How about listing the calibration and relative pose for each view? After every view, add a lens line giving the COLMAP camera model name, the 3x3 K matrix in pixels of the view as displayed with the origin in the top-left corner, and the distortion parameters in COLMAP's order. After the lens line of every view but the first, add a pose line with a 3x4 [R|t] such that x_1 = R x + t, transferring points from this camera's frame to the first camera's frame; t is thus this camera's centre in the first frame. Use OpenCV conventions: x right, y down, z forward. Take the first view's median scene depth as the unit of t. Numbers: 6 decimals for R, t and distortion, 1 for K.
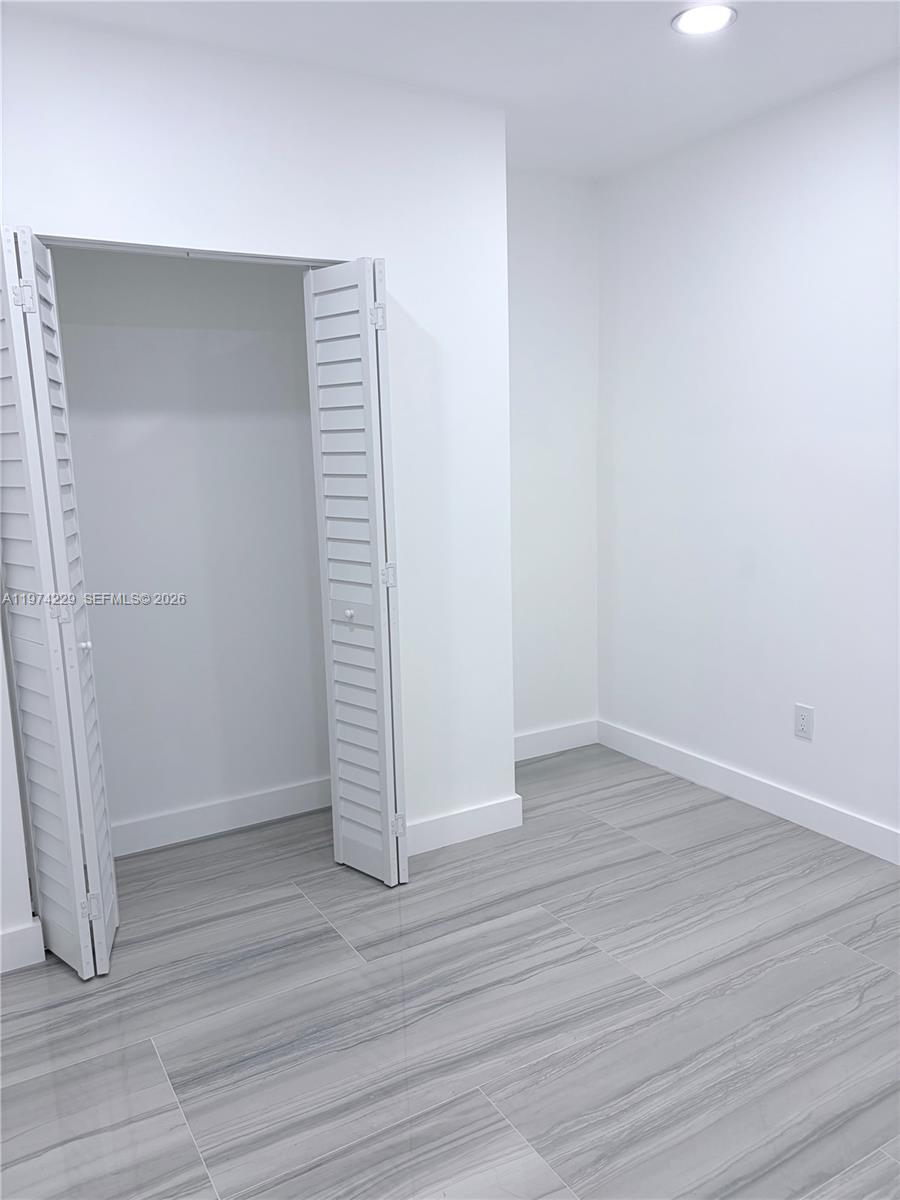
lens RADIAL K [[916.9, 0, 441.1], [0, 916.9, 599.9], [0, 0, 1]] dist [0.055511, -0.063572]
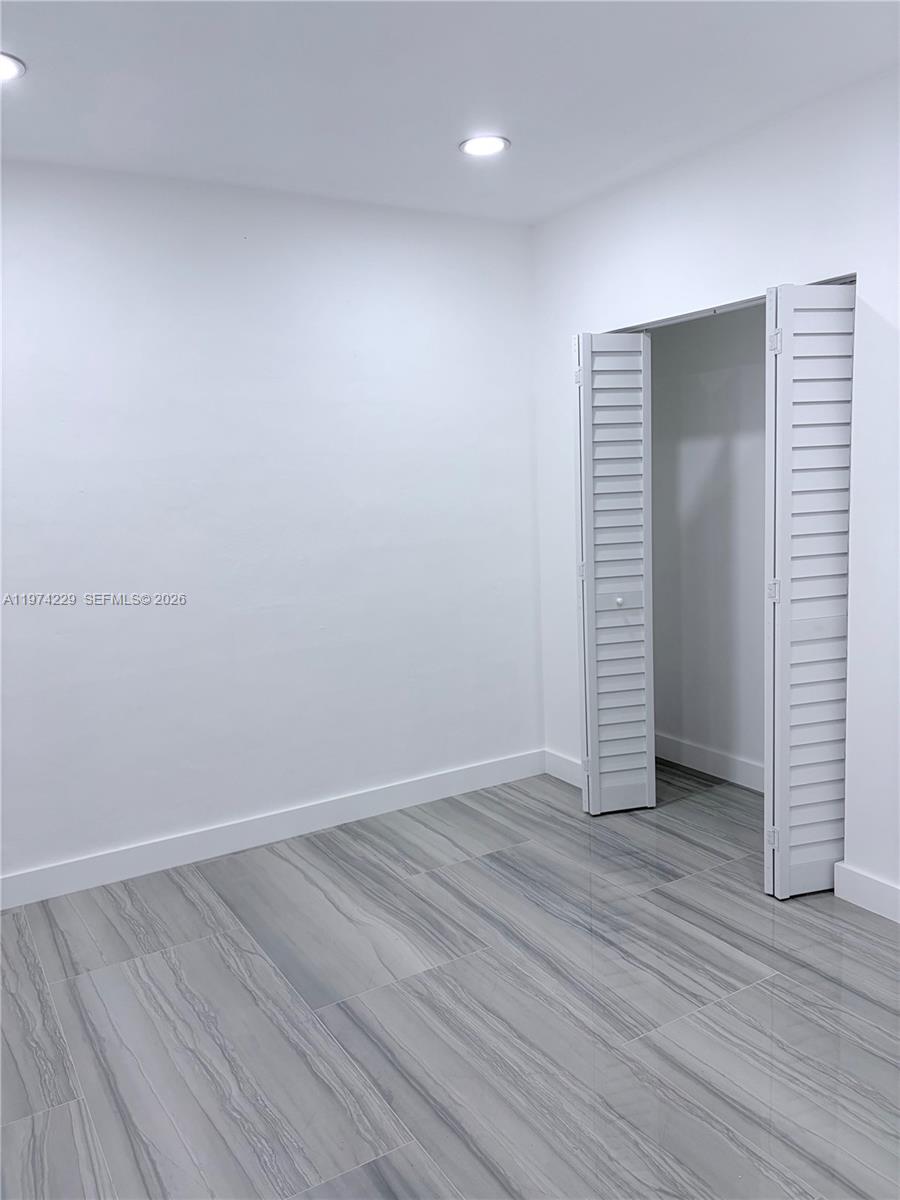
lens RADIAL K [[893.3, 0, 450.0], [0, 893.3, 600.0], [0, 0, 1]] dist [0.002361, 0.002677]
pose [[0.023894, 0.165874, -0.985857, 1.084238], [-0.130315, 0.978242, 0.161434, -0.155034], [0.991185, 0.124614, 0.044990, 0.707459]]
